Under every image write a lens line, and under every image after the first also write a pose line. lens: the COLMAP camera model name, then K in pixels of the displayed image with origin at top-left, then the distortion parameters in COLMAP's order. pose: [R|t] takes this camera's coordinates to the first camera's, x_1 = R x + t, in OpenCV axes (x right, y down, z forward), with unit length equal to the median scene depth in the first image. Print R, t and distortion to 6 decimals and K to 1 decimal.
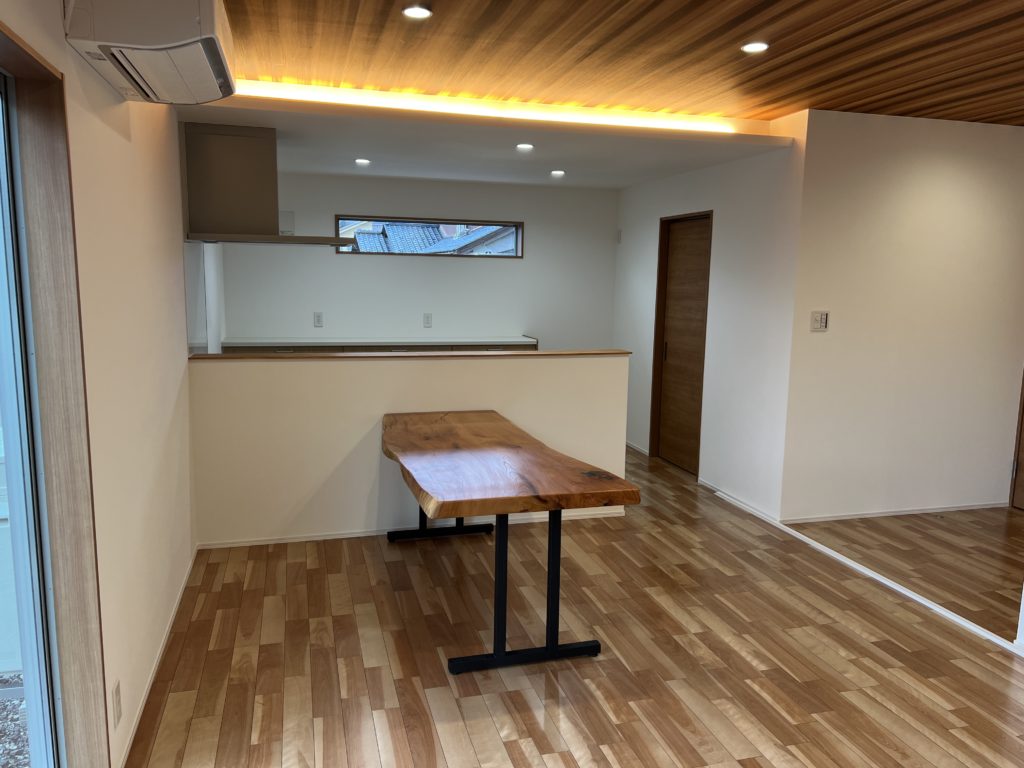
lens RADIAL K [[766.1, 0, 508.6], [0, 766.1, 387.3], [0, 0, 1]] dist [0.045216, -0.041293]
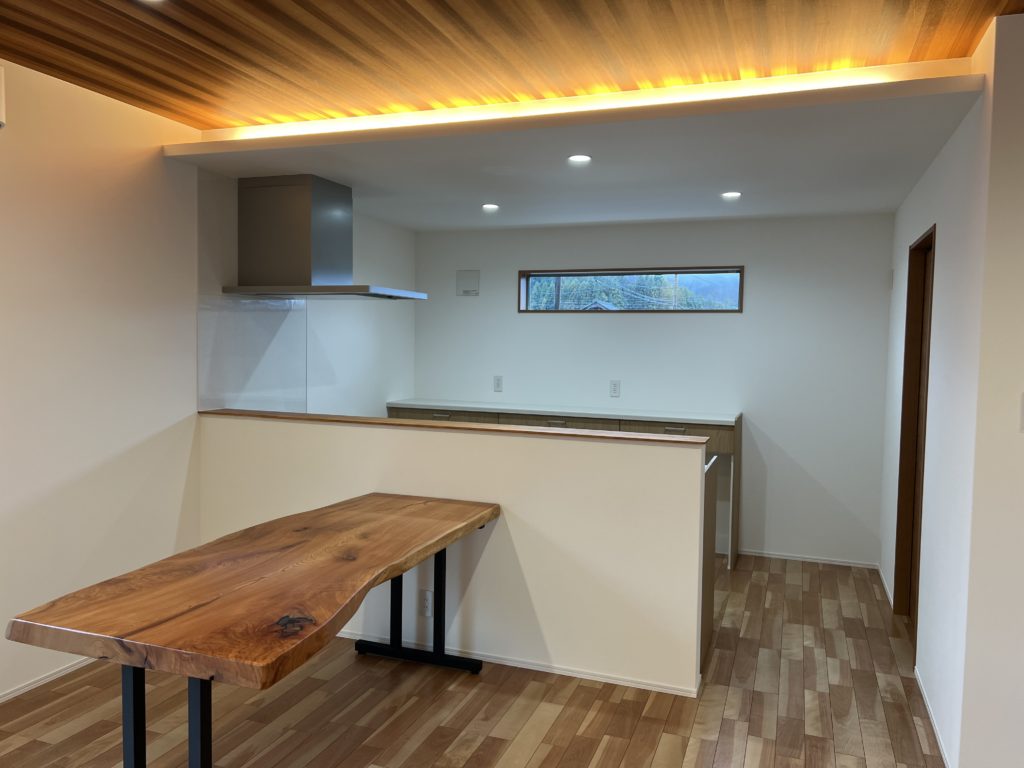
lens RADIAL K [[766.1, 0, 513.9], [0, 766.1, 378.8], [0, 0, 1]] dist [0.045216, -0.041293]
pose [[0.806155, 0.026634, -0.591104, 0.377181], [-0.087451, 0.993379, -0.074507, -0.033660], [0.585206, 0.111757, 0.803147, 0.339808]]
